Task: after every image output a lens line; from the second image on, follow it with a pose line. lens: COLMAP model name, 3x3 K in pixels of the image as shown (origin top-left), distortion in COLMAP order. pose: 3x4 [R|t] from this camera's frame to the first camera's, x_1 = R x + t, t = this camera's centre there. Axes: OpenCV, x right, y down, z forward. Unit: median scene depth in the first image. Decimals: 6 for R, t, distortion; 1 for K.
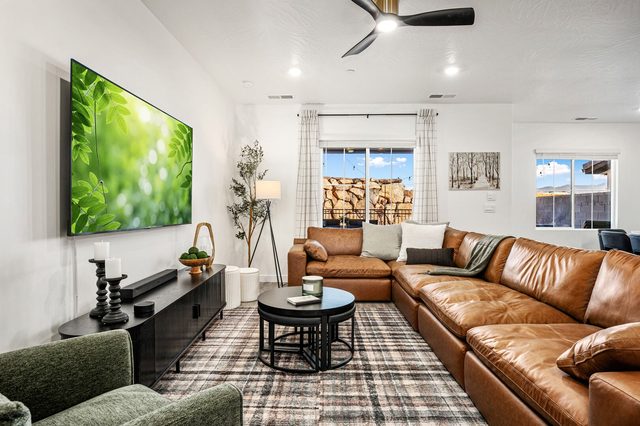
lens RADIAL K [[325.8, 0, 327.4], [0, 325.8, 207.4], [0, 0, 1]] dist [0.000114, 0.000121]
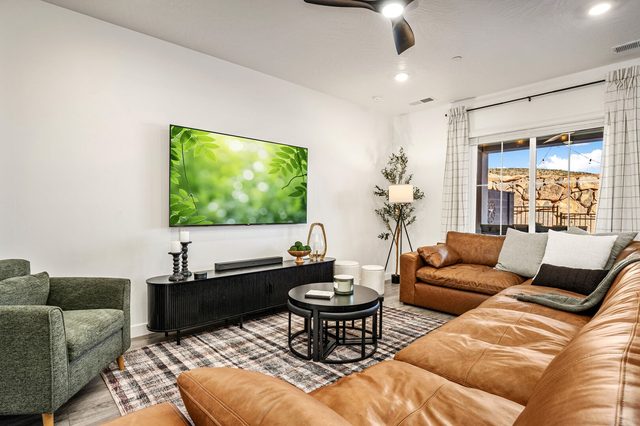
lens RADIAL K [[291.7, 0, 319.8], [0, 291.7, 226.7], [0, 0, 1]] dist [-0.000858, 0.000010]
pose [[0.756254, 0.033350, -0.653427, 0.300758], [-0.000678, 0.998739, 0.050190, 0.002248], [0.654278, -0.037514, 0.755323, 0.141050]]
